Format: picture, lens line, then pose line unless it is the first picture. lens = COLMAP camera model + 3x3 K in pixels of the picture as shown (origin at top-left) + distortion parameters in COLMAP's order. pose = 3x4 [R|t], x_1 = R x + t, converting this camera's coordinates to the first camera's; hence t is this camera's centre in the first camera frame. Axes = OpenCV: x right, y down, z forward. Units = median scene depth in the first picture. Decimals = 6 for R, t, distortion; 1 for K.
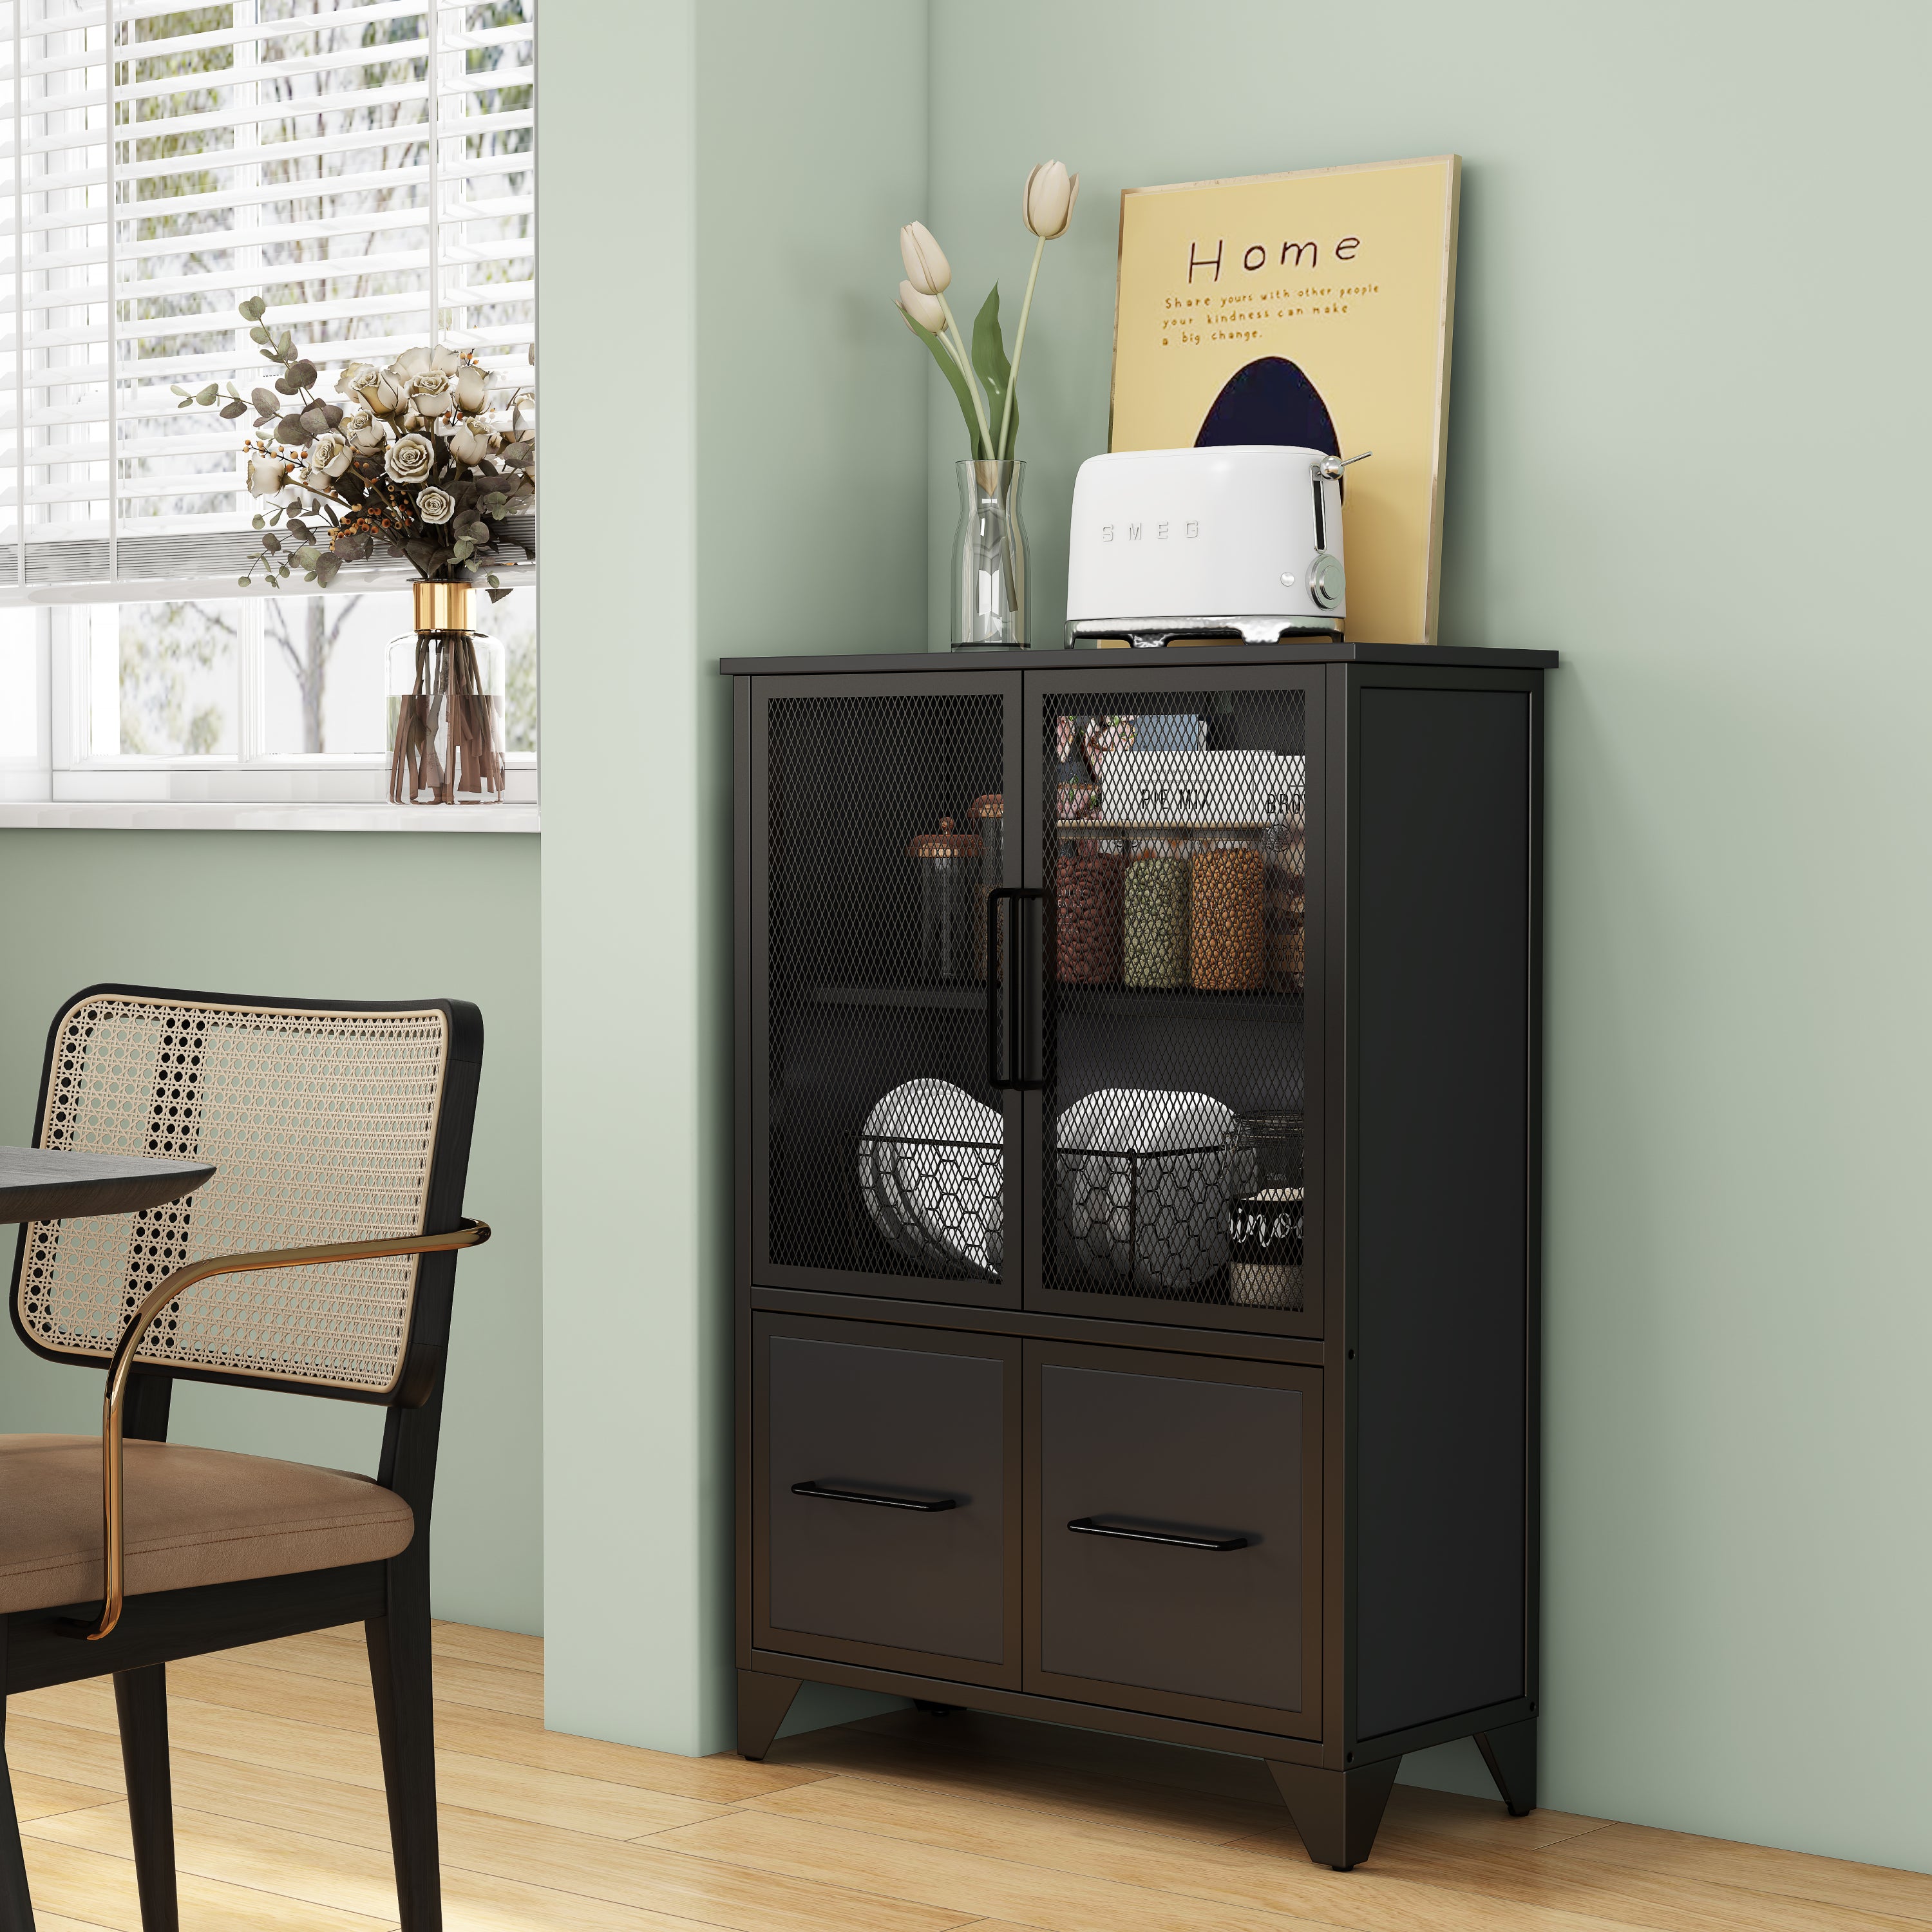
lens RADIAL K [[4581.9, 0, 966.0], [0, 4581.9, 966.0], [0, 0, 1]] dist [0.006678, -0.304961]
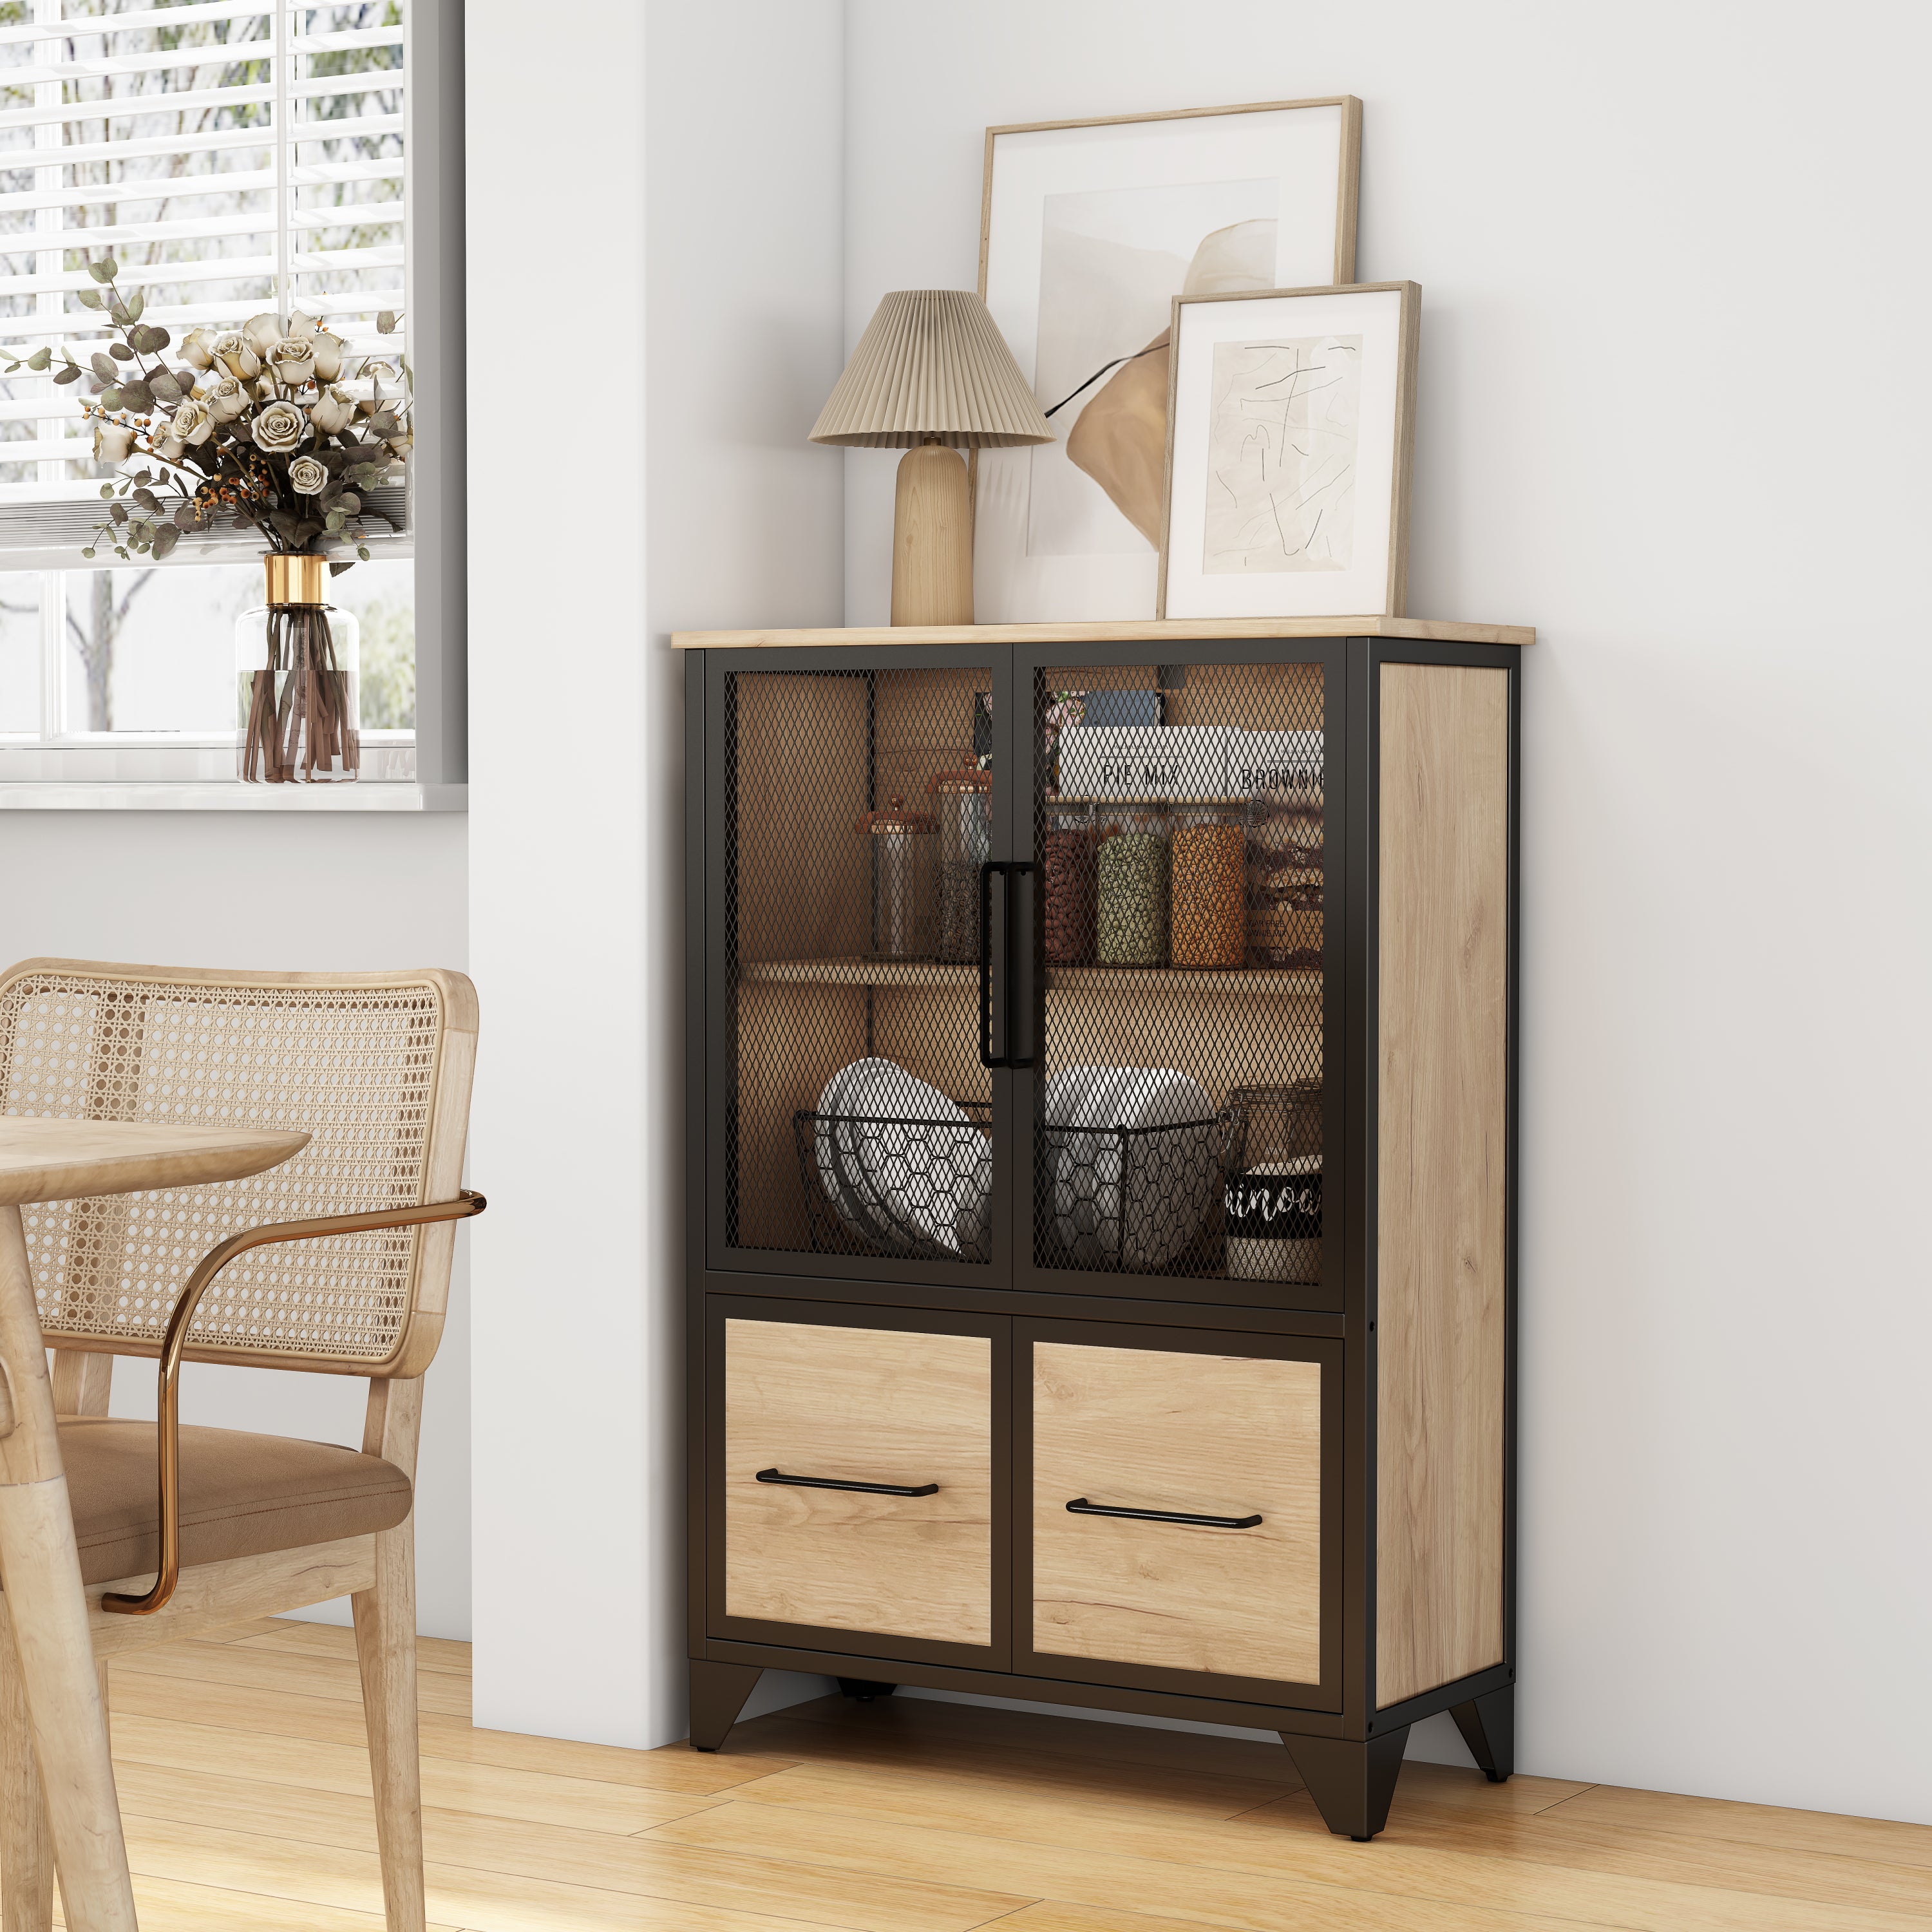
lens RADIAL K [[4564.8, 0, 966.0], [0, 4564.8, 966.0], [0, 0, 1]] dist [0.007949, -0.389240]
pose [[0.988878, -0.005657, 0.148619, -0.120043], [0.005474, 0.999984, 0.001636, 0.002933], [-0.148626, -0.000804, 0.988893, 0.019223]]
